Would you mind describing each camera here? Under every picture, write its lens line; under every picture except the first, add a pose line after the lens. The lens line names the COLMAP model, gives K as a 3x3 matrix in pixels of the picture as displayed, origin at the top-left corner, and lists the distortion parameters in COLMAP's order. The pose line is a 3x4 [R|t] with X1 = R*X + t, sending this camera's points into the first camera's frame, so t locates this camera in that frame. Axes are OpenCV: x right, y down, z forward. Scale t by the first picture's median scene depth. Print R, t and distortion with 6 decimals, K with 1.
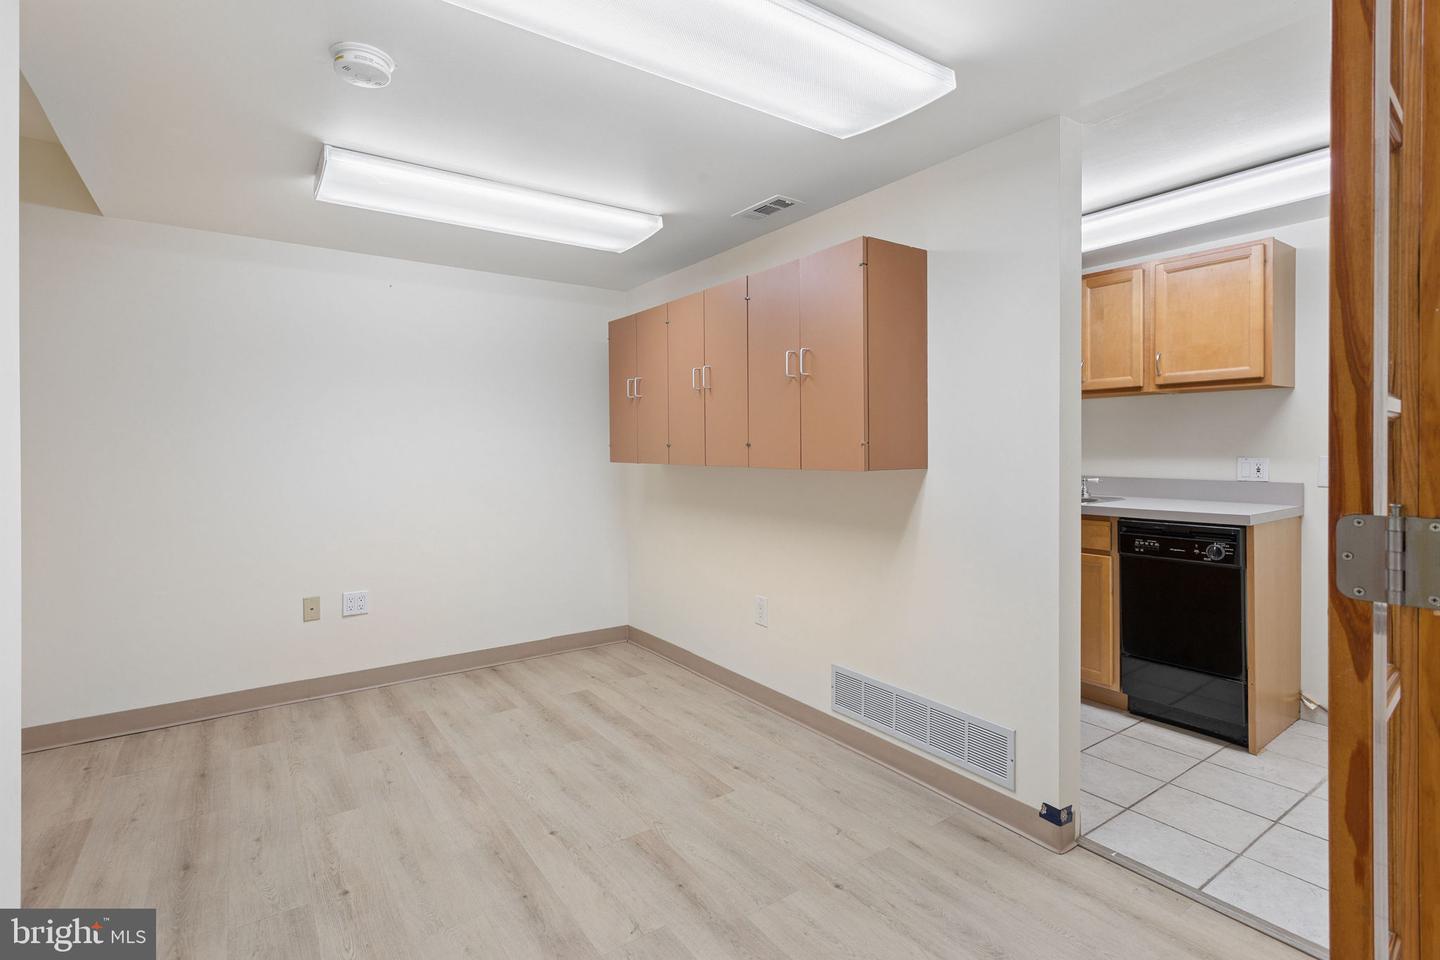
lens RADIAL K [[688.7, 0, 690.5], [0, 688.7, 458.6], [0, 0, 1]] dist [0.000486, 0.002150]
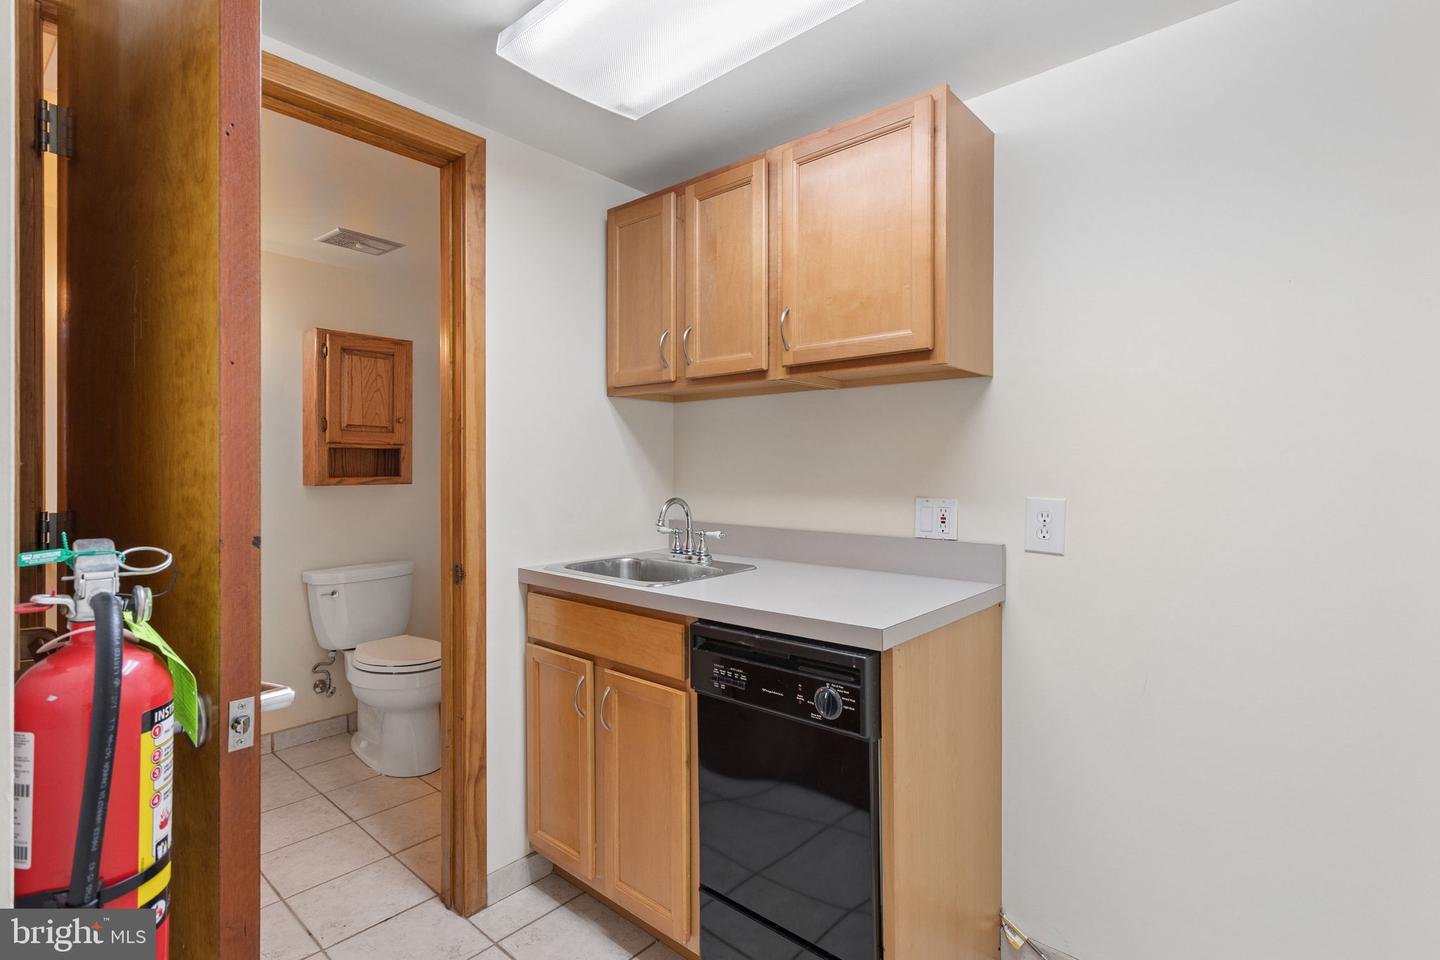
lens RADIAL K [[688.7, 0, 714.5], [0, 688.7, 473.5], [0, 0, 1]] dist [0.000486, 0.002150]
pose [[0.970551, 0.004943, 0.240844, 0.520870], [-0.002799, 0.999953, -0.009242, -0.016895], [-0.240878, 0.008296, 0.970520, 0.507786]]
